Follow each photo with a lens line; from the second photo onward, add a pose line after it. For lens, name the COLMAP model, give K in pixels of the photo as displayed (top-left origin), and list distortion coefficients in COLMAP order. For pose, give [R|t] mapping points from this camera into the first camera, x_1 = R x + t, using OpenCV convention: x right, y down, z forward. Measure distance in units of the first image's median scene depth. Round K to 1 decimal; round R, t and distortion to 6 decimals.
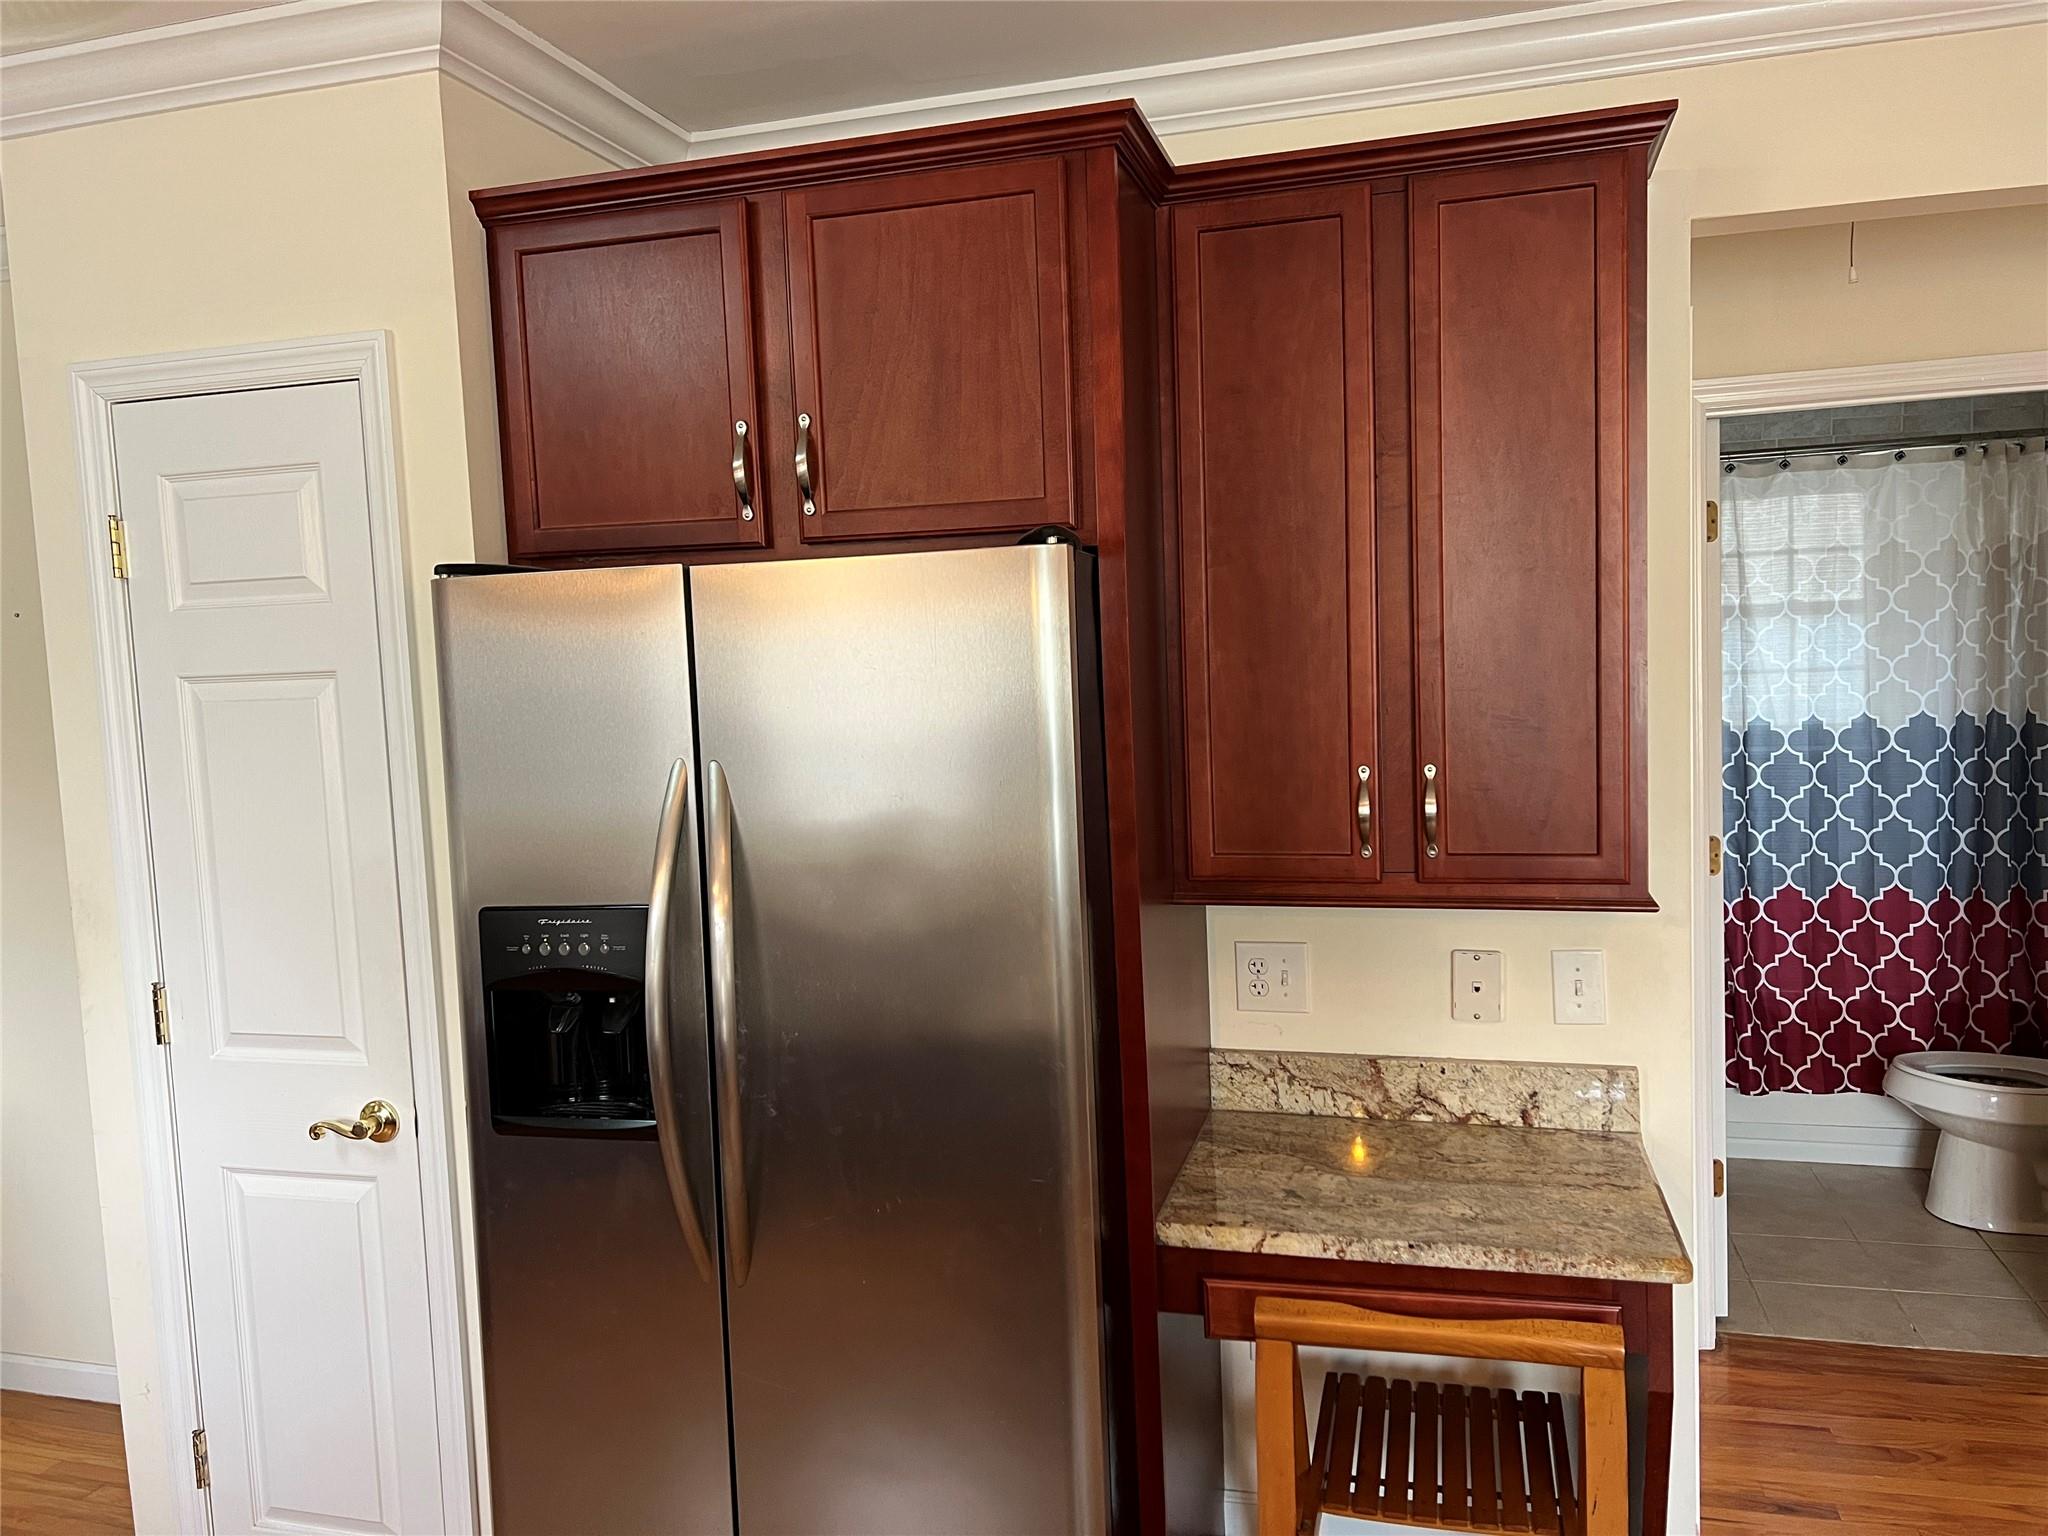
lens RADIAL K [[1536.3, 0, 1016.6], [0, 1536.3, 761.6], [0, 0, 1]] dist [0.027567, -0.004120]
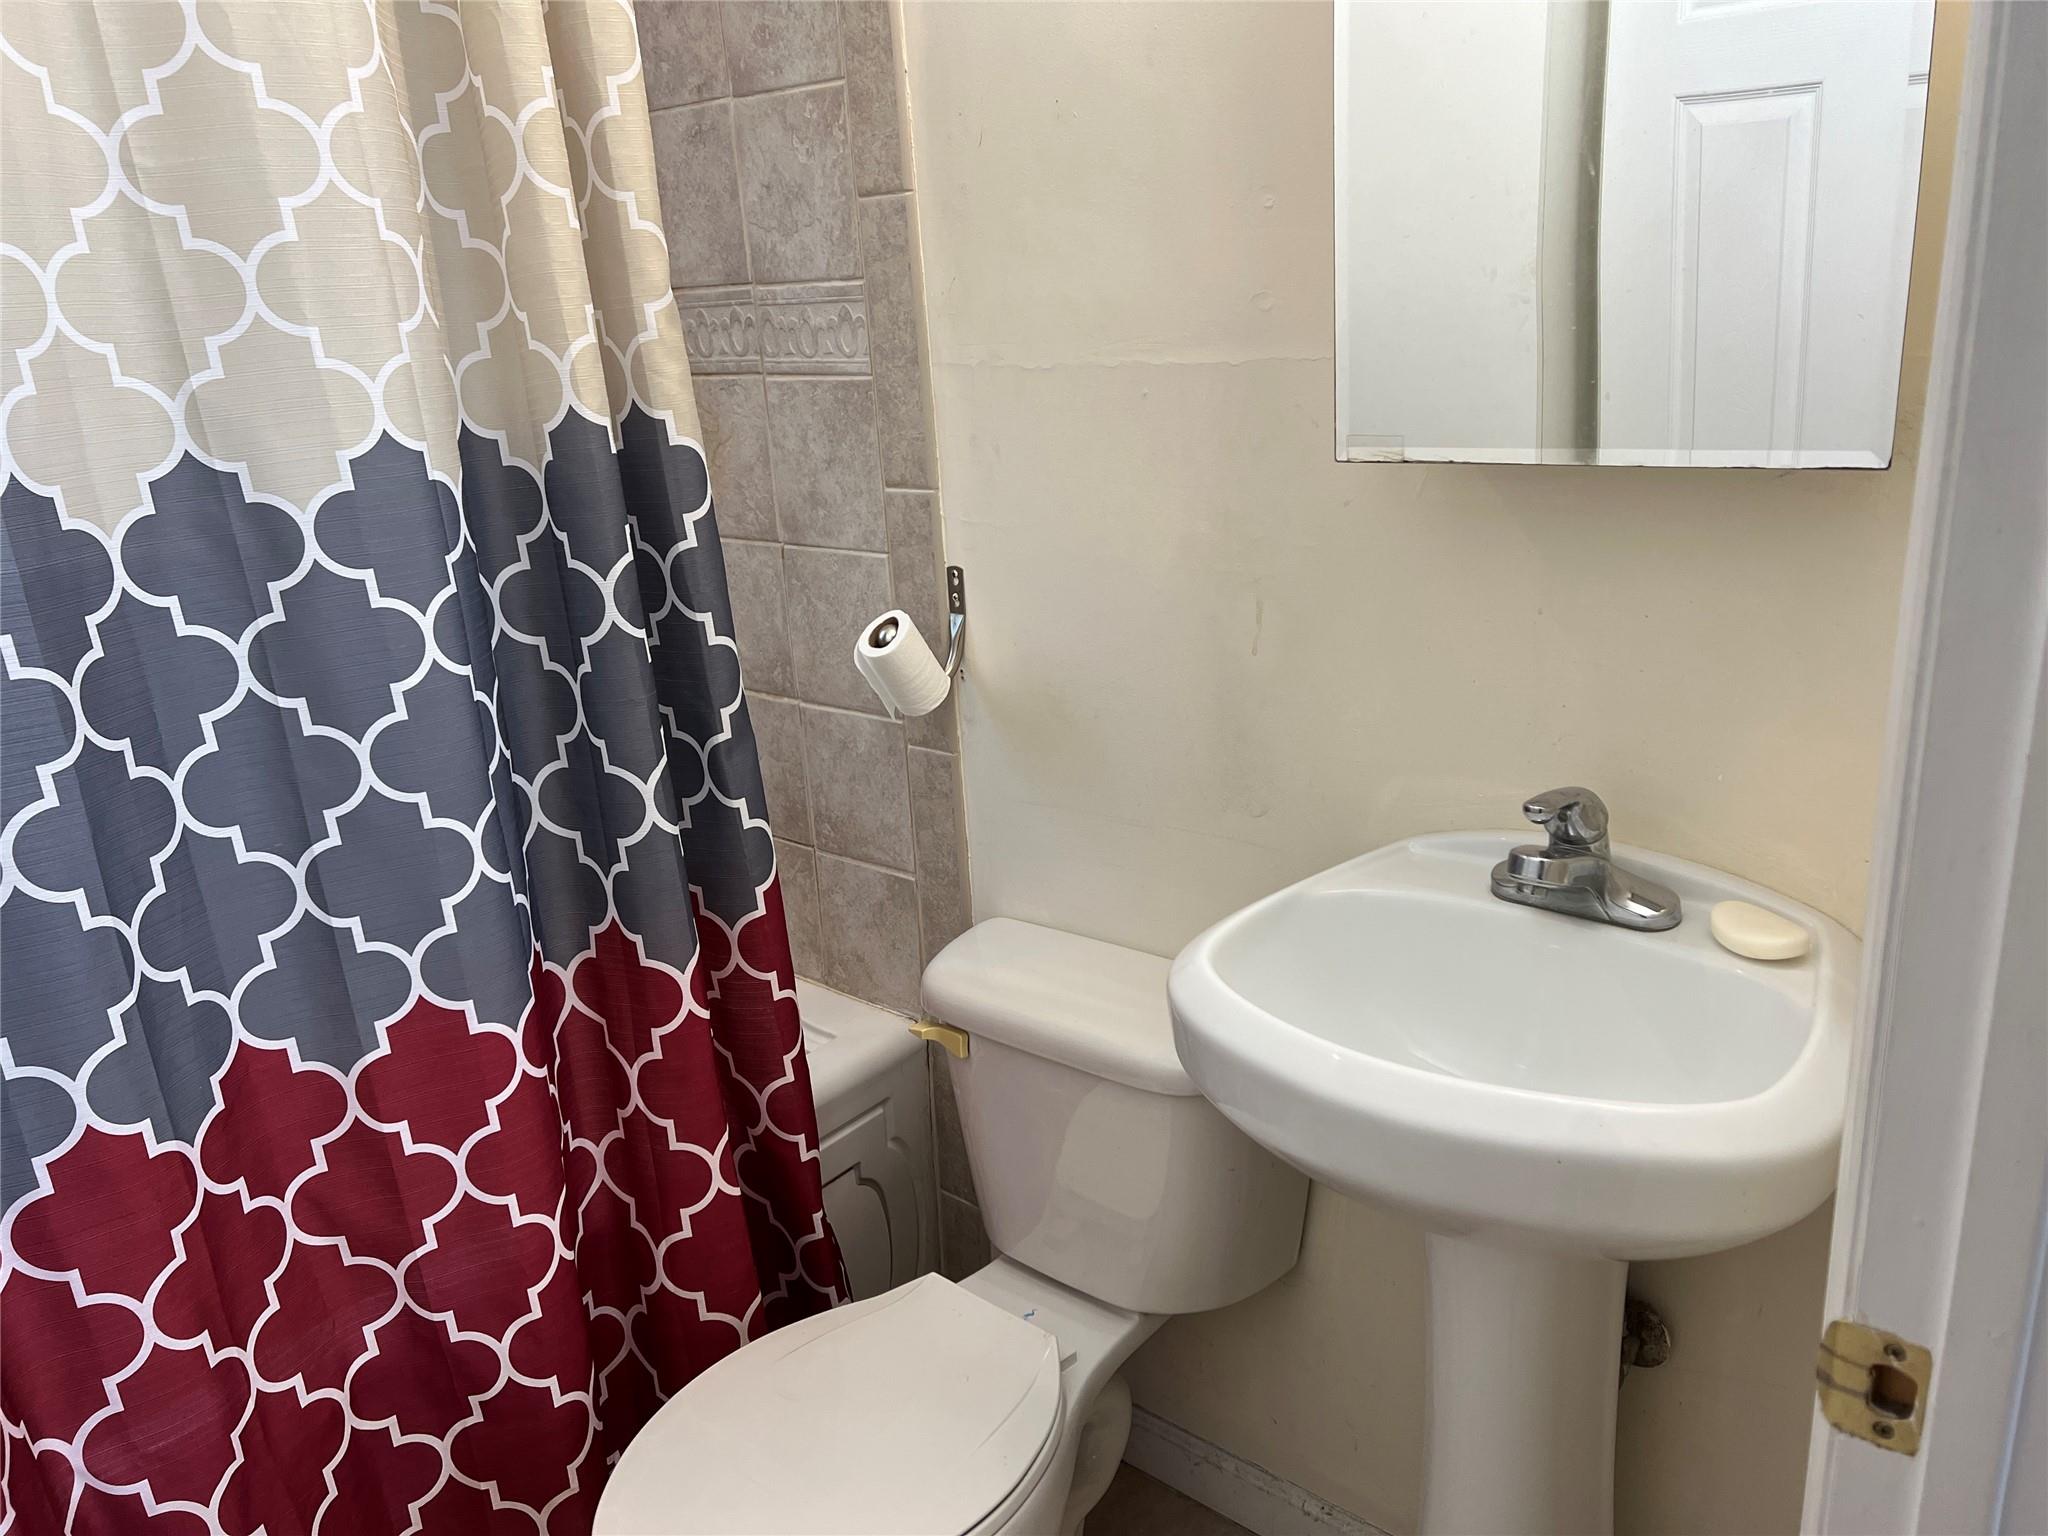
lens RADIAL K [[1536.3, 0, 1015.8], [0, 1536.3, 772.4], [0, 0, 1]] dist [0.027567, -0.004120]
pose [[0.419096, -0.254828, 0.871448, 0.355815], [0.124715, 0.966865, 0.222752, -0.019897], [-0.899336, 0.015328, 0.436990, 0.751883]]
